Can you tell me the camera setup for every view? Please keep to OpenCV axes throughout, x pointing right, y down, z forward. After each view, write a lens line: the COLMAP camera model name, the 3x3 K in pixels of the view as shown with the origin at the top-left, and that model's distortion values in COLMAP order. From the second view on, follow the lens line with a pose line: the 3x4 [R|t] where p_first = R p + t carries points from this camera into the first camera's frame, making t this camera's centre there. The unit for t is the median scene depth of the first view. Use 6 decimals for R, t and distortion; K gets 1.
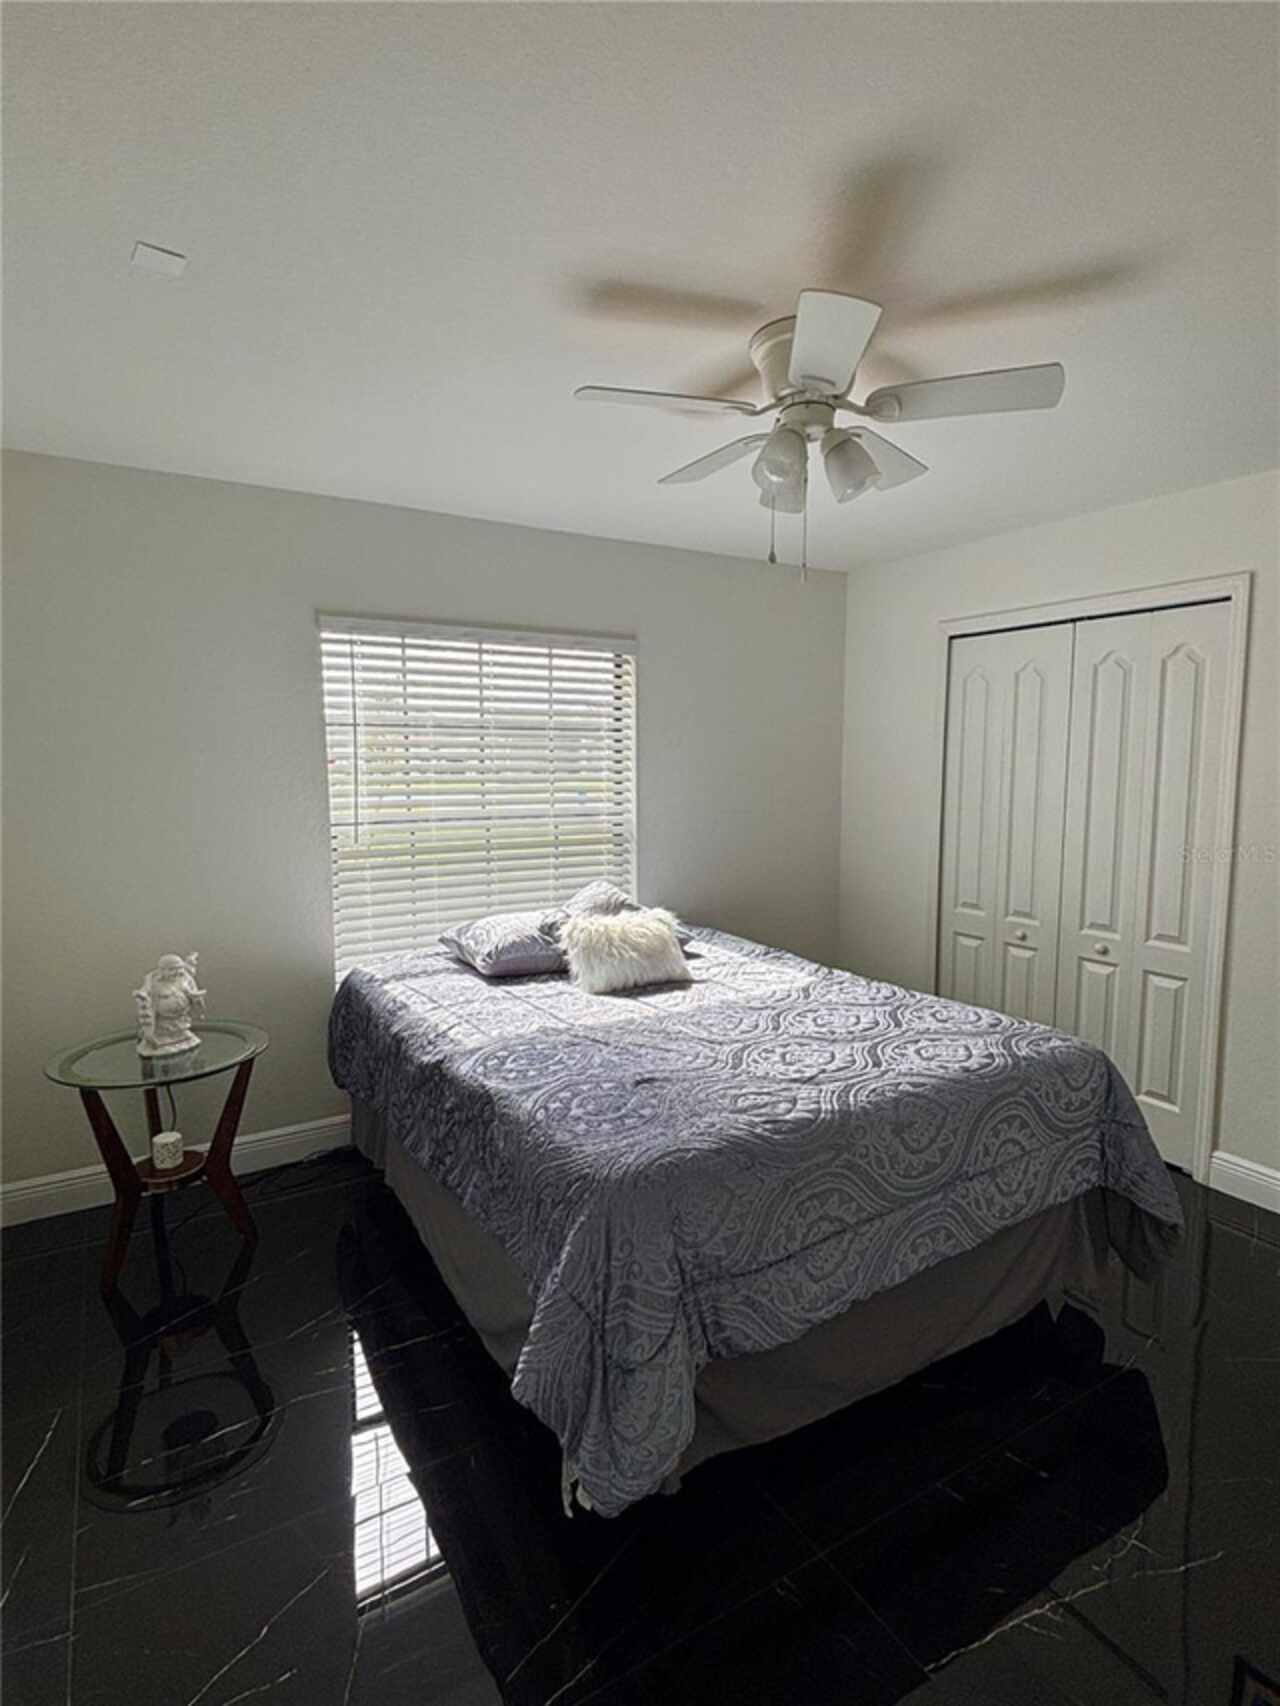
lens RADIAL K [[894.8, 0, 647.4], [0, 894.8, 849.5], [0, 0, 1]] dist [0.034489, 0.000339]
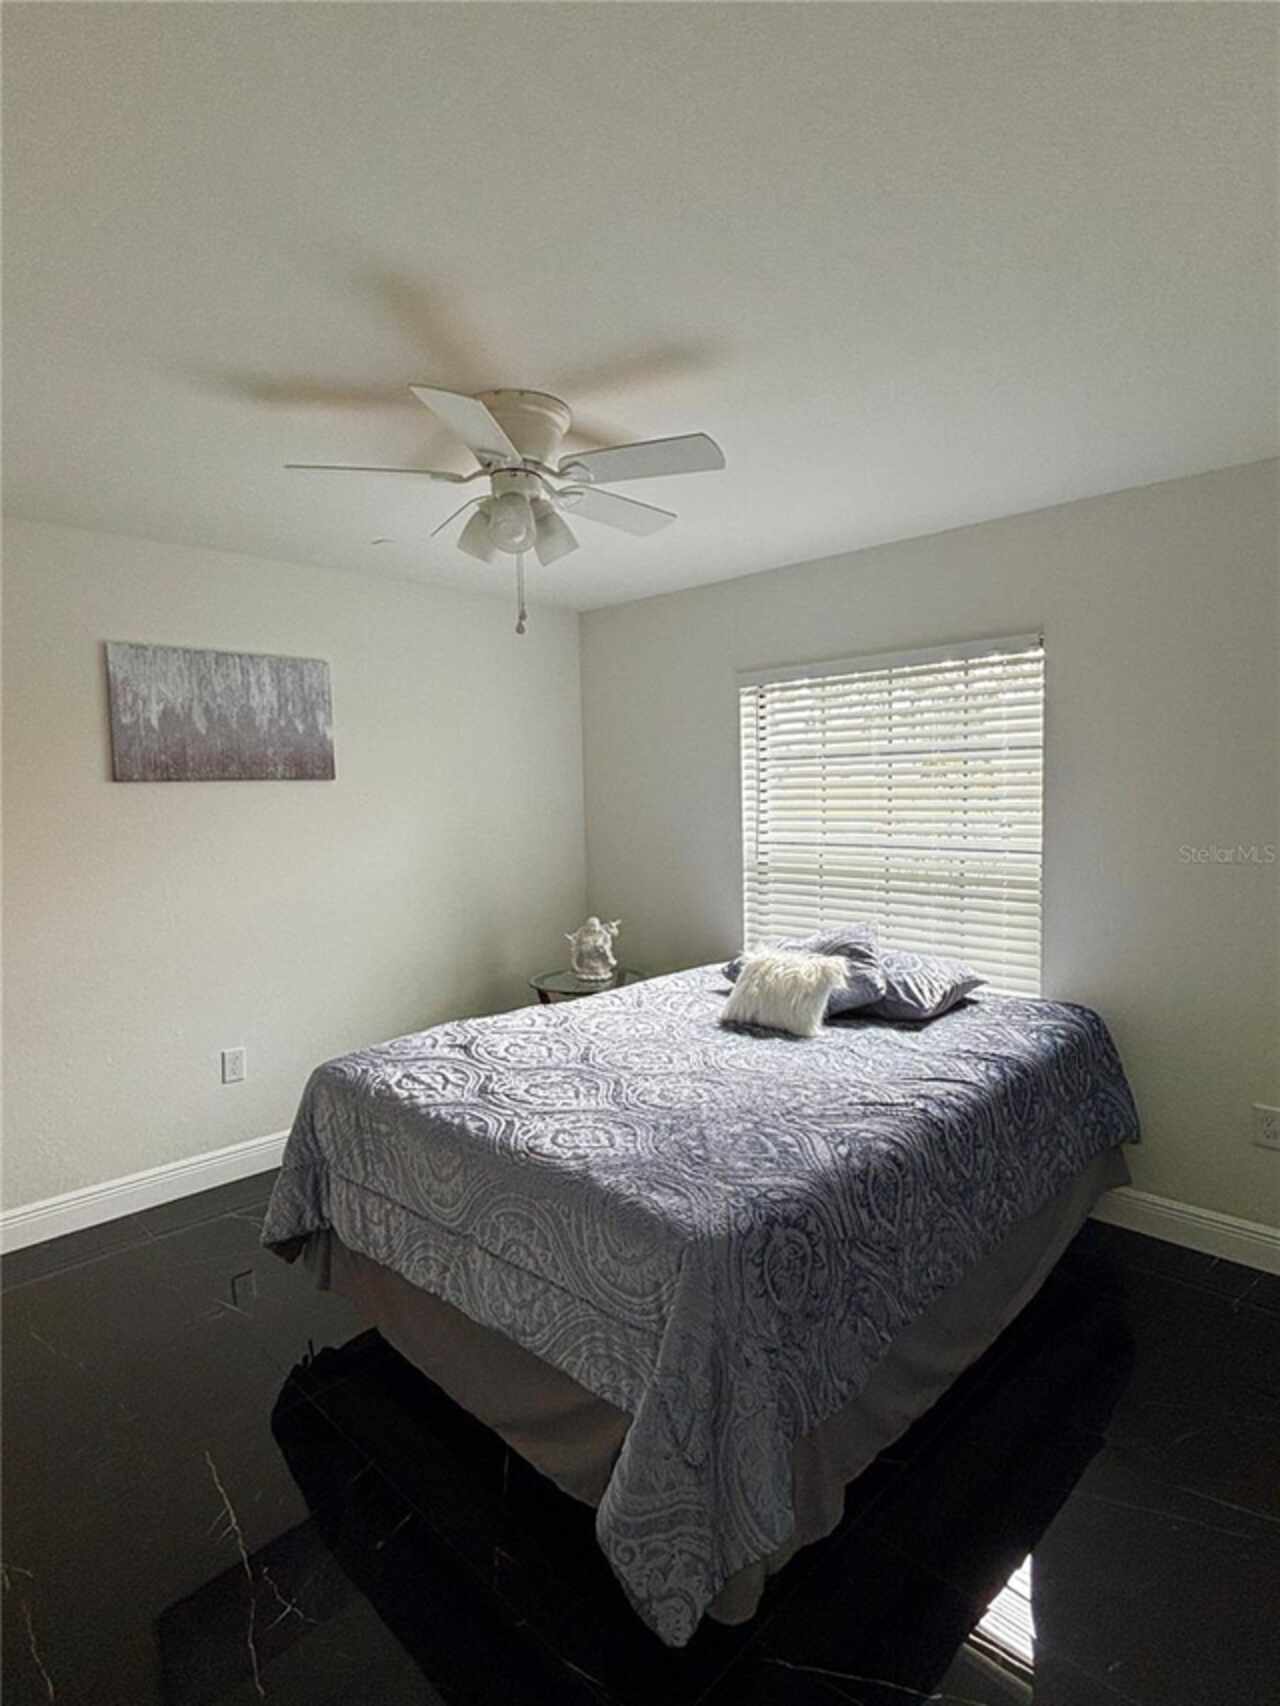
lens RADIAL K [[894.8, 0, 648.7], [0, 894.8, 860.9], [0, 0, 1]] dist [0.034489, 0.000339]
pose [[0.238037, 0.073340, -0.968483, 1.170945], [-0.076218, 0.995481, 0.056652, -0.091381], [0.968261, 0.060330, 0.242551, 0.846476]]
